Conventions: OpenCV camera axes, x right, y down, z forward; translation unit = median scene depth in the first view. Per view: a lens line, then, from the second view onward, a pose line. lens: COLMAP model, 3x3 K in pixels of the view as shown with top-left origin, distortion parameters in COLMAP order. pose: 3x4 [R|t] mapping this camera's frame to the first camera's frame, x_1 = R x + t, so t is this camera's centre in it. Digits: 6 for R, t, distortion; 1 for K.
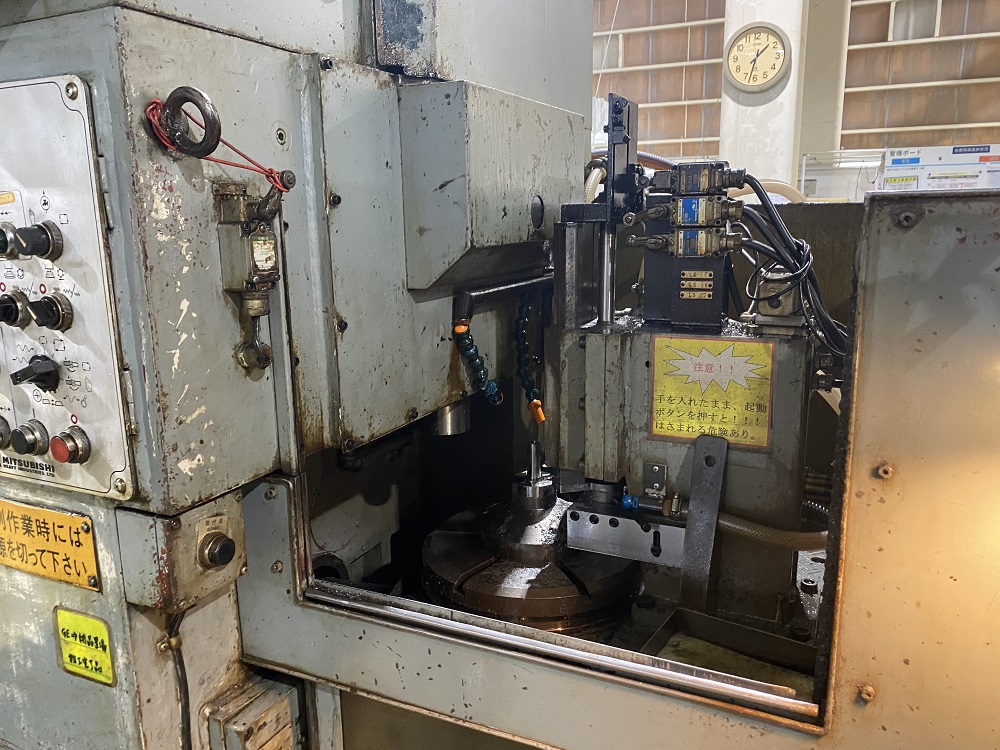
lens RADIAL K [[767.6, 0, 504.3], [0, 767.6, 366.2], [0, 0, 1]] dist [0.052329, -0.087835]
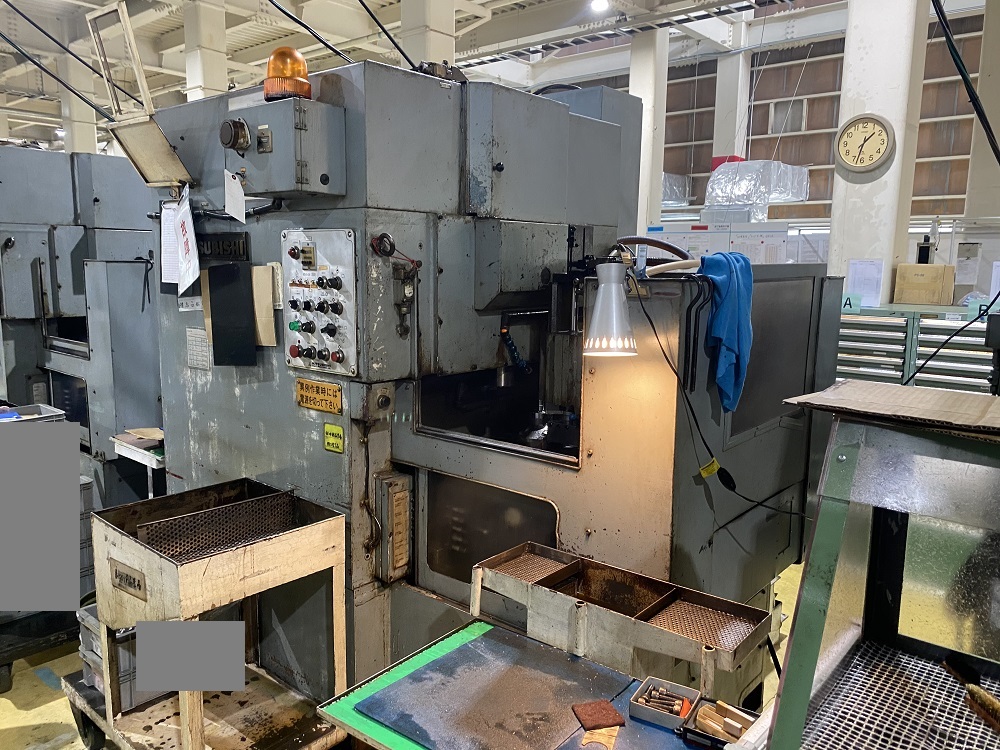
lens RADIAL K [[767.6, 0, 504.3], [0, 767.6, 366.2], [0, 0, 1]] dist [0.052329, -0.087835]
pose [[0.966452, 0.060388, -0.249647, 0.651541], [-0.075265, 0.995885, -0.050473, 0.211778], [0.245572, 0.067569, 0.967021, -1.396318]]
